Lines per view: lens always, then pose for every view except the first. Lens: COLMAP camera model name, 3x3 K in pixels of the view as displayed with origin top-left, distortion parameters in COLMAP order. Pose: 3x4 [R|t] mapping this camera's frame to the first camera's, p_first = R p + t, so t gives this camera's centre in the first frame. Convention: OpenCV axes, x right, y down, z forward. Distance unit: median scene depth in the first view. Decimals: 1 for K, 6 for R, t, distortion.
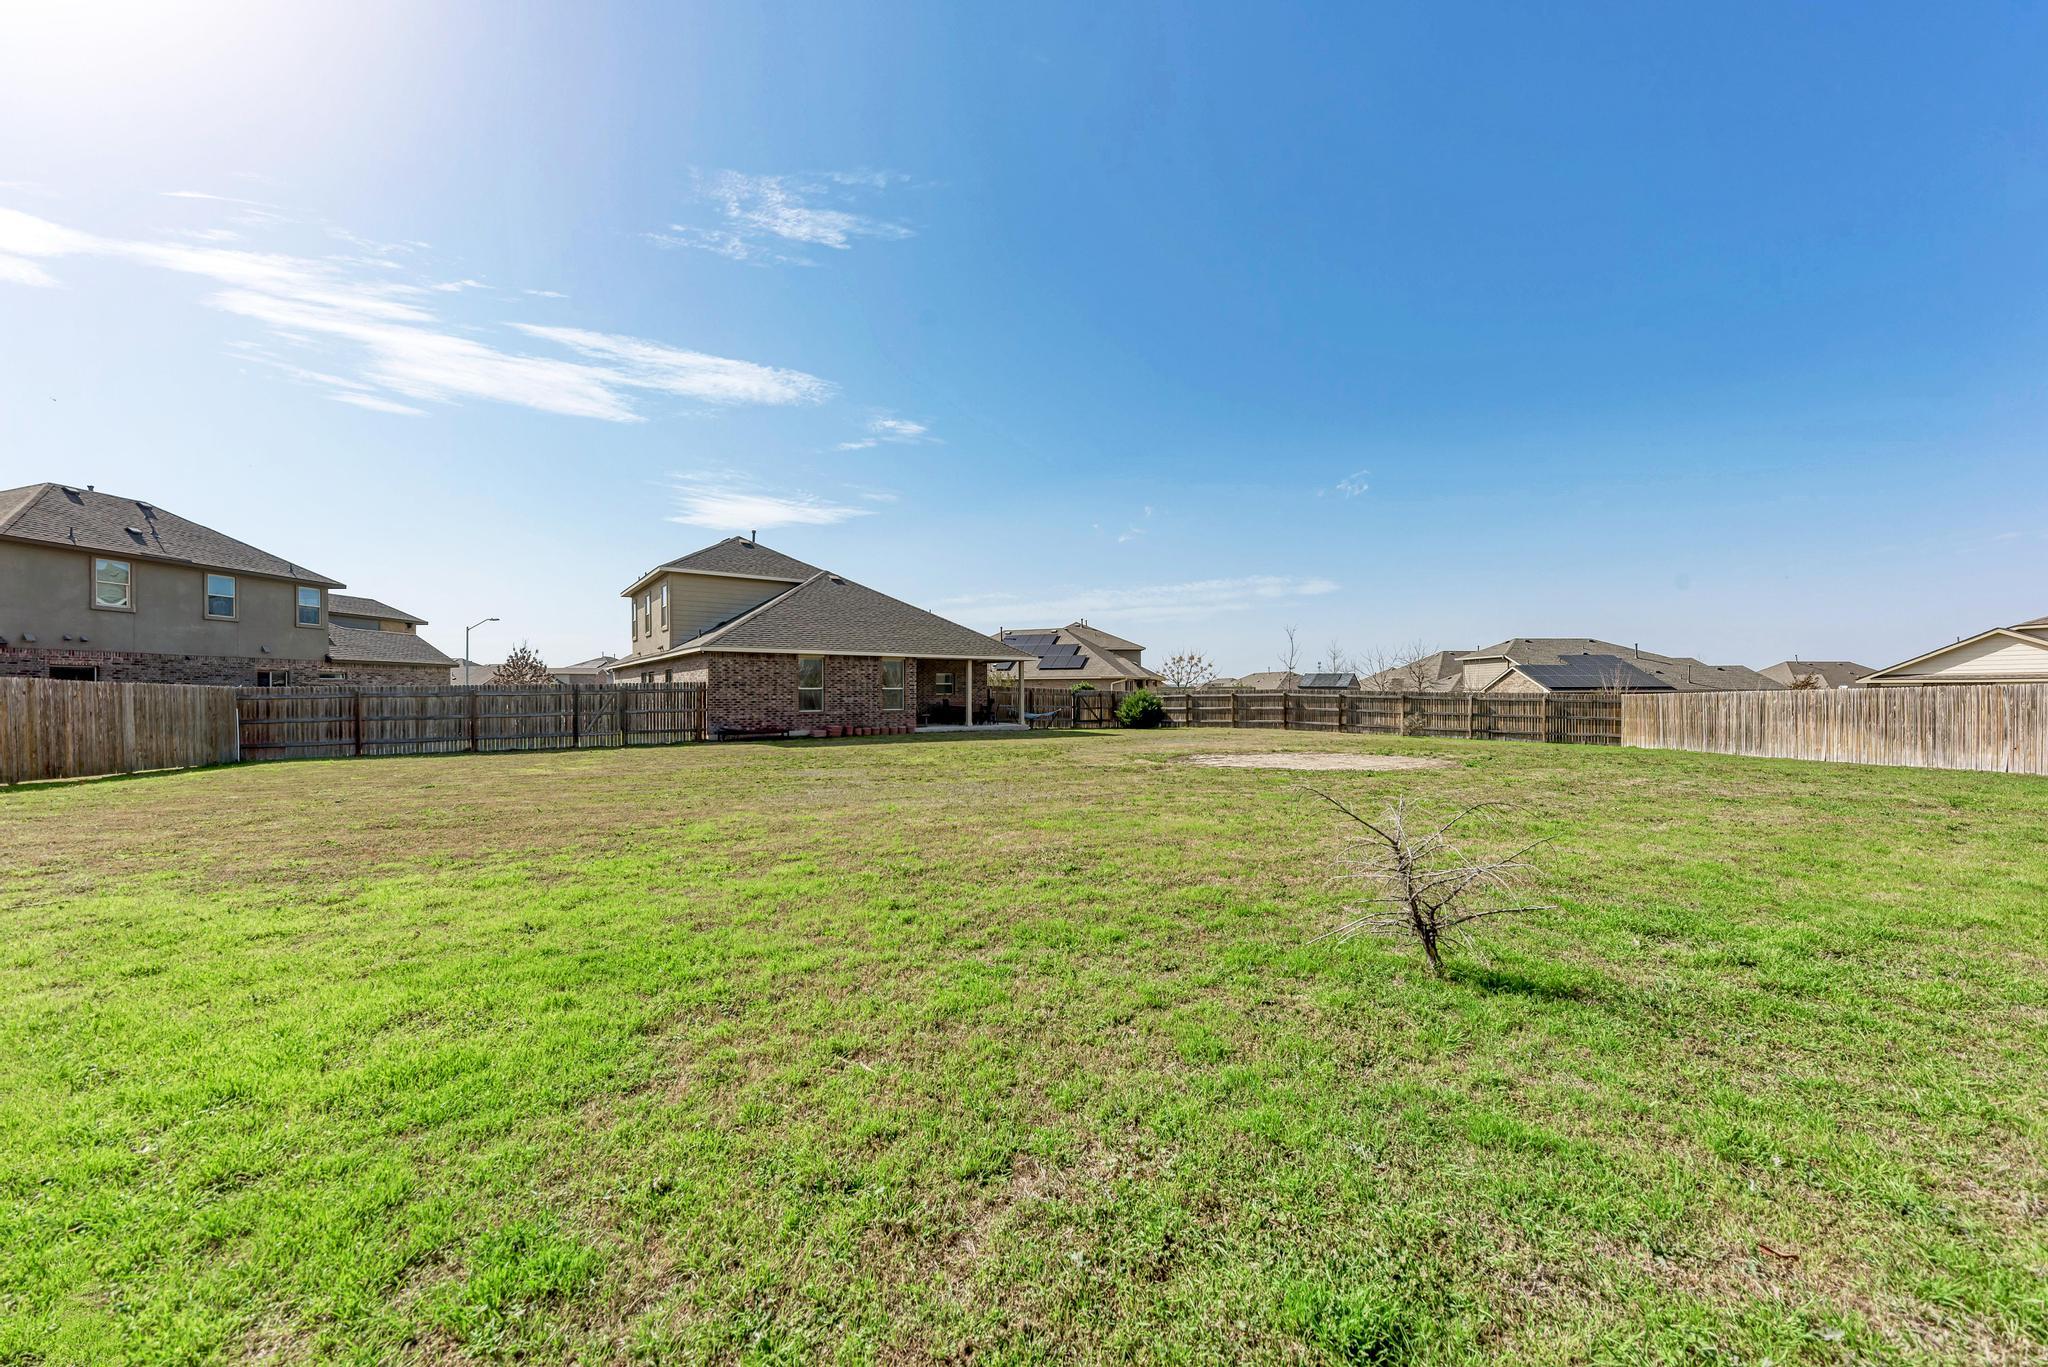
lens RADIAL K [[752.7, 0, 1013.5], [0, 752.7, 690.1], [0, 0, 1]] dist [0.000099, -0.000124]
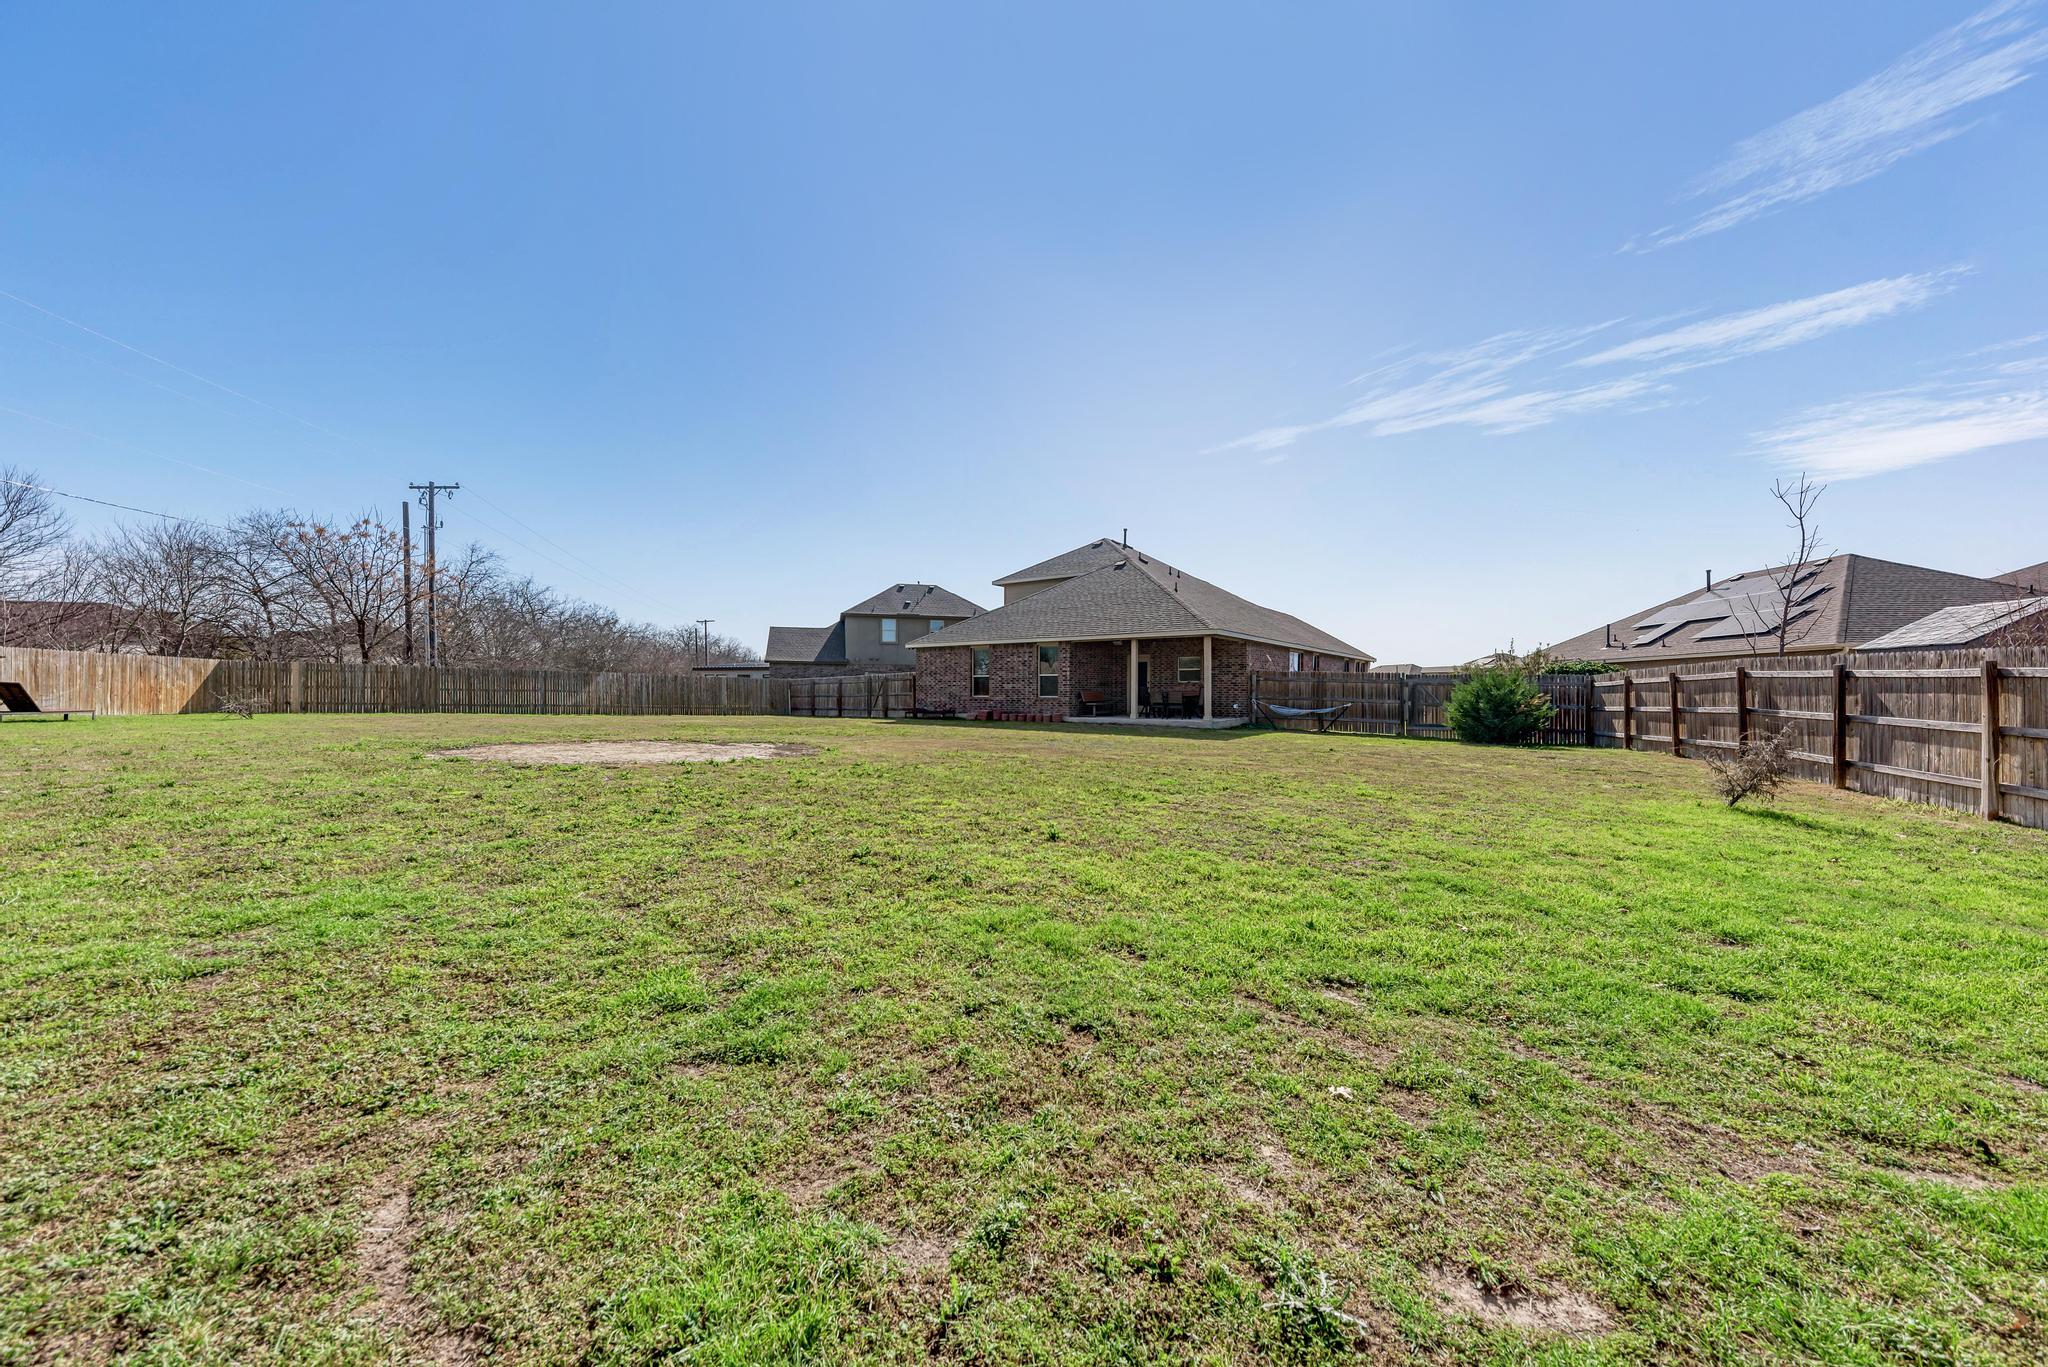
lens RADIAL K [[752.7, 0, 1023.0], [0, 752.7, 690.7], [0, 0, 1]] dist [0.000099, -0.000124]
pose [[0.287992, 0.001593, -0.957632, 0.750040], [0.003884, 0.999988, 0.002831, 0.015455], [0.957625, -0.004535, 0.287982, 0.683712]]
